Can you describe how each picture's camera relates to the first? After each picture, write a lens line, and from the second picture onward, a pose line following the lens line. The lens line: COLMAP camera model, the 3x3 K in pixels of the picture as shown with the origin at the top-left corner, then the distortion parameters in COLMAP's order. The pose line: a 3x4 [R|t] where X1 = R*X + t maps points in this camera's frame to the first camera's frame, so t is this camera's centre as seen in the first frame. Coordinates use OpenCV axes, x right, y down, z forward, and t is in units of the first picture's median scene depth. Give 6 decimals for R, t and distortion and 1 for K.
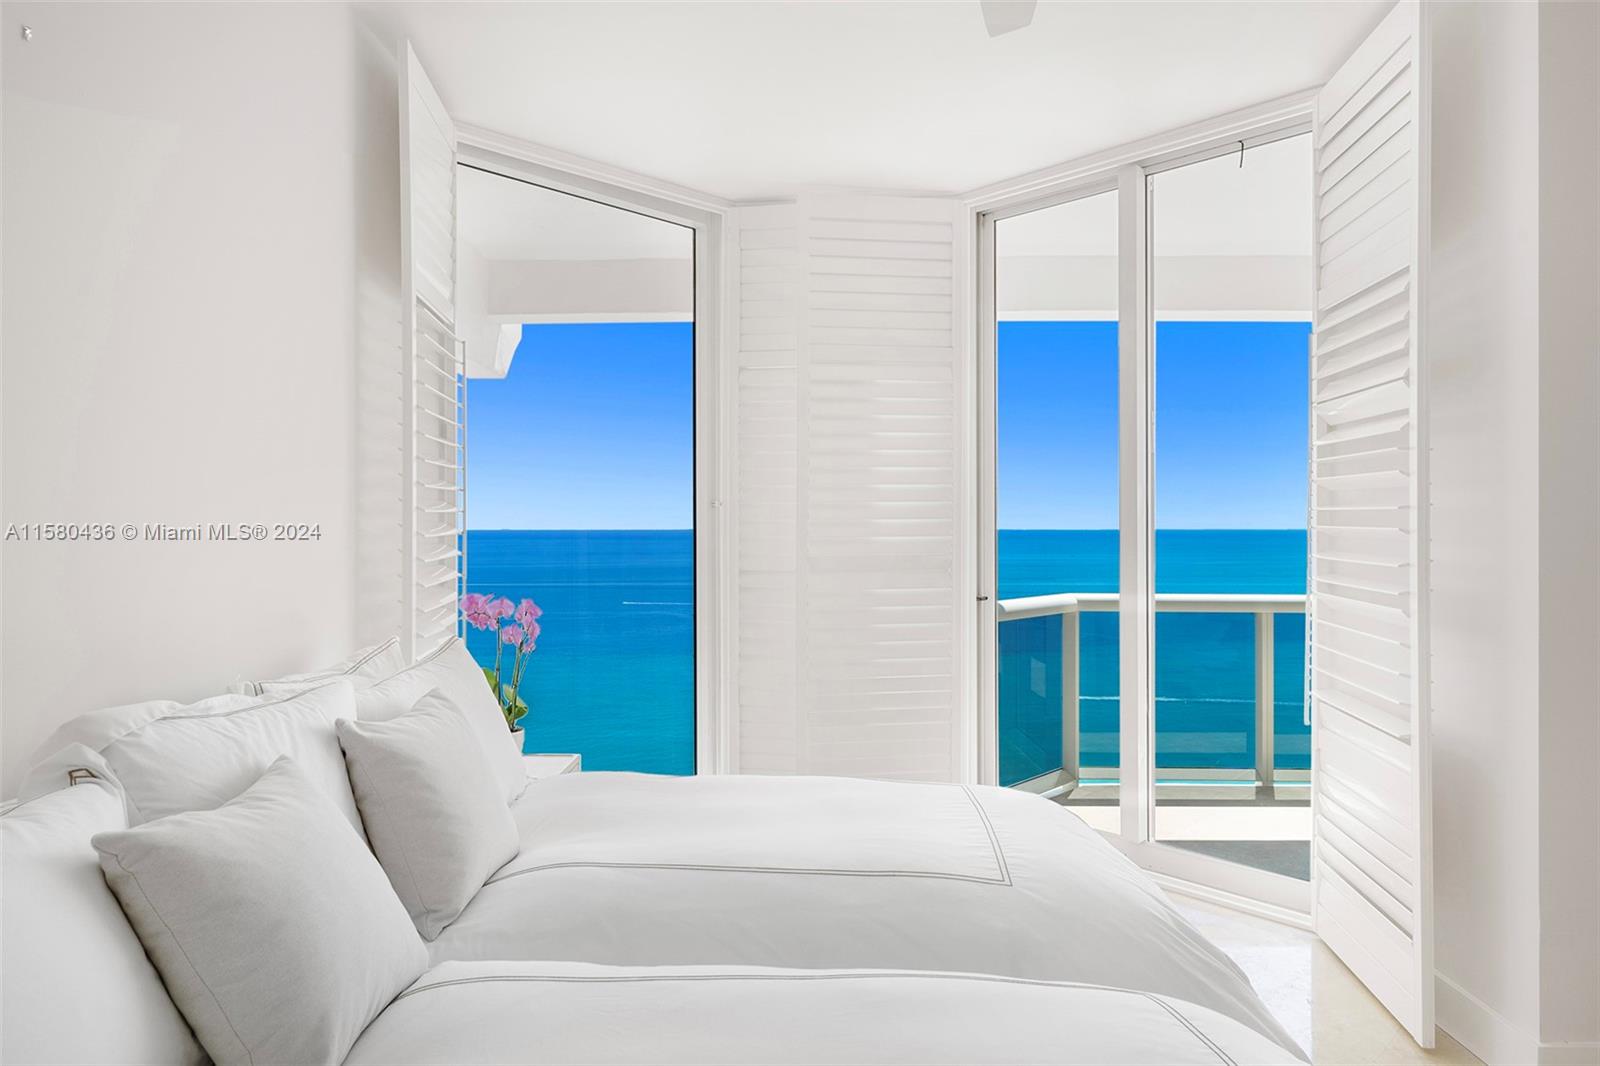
lens RADIAL K [[953.6, 0, 800.0], [0, 953.6, 533.0], [0, 0, 1]] dist [-0.001572, 0.000193]
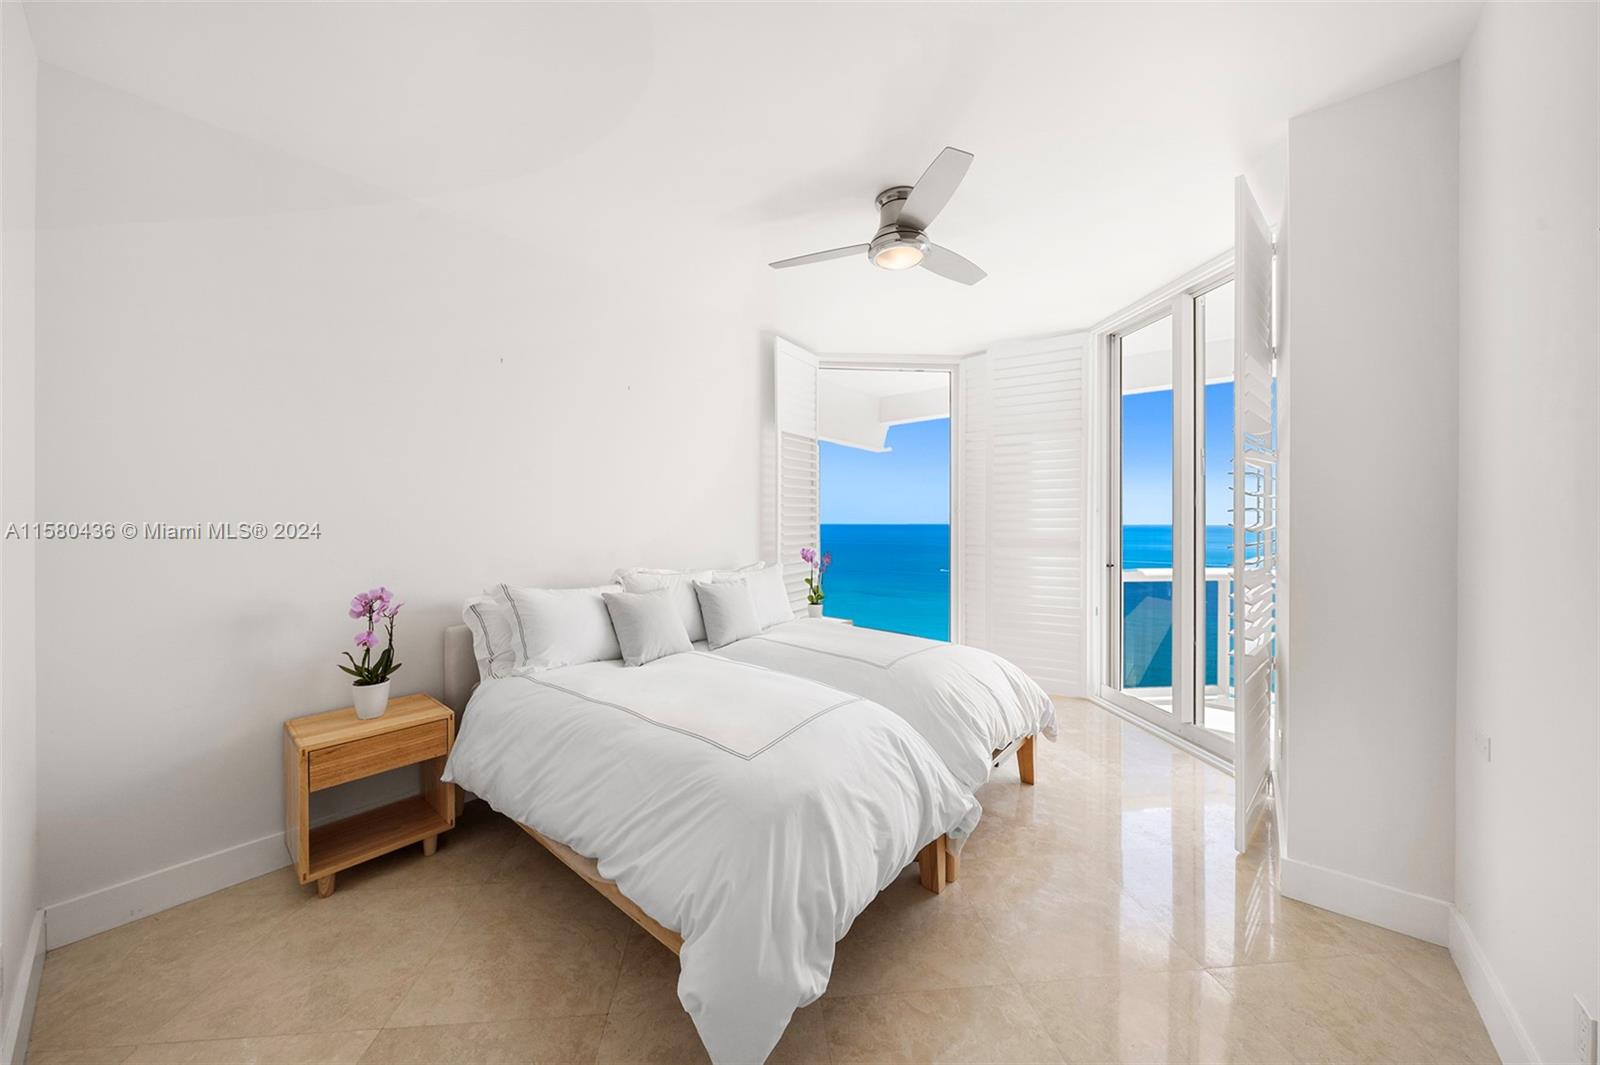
lens RADIAL K [[553.0, 0, 793.8], [0, 553.0, 530.4], [0, 0, 1]] dist [-0.000051, -0.000010]
pose [[0.774790, 0.017587, -0.631974, 0.391736], [-0.011226, 0.999838, 0.014061, -0.002125], [0.632119, -0.003800, 0.774862, -0.099728]]
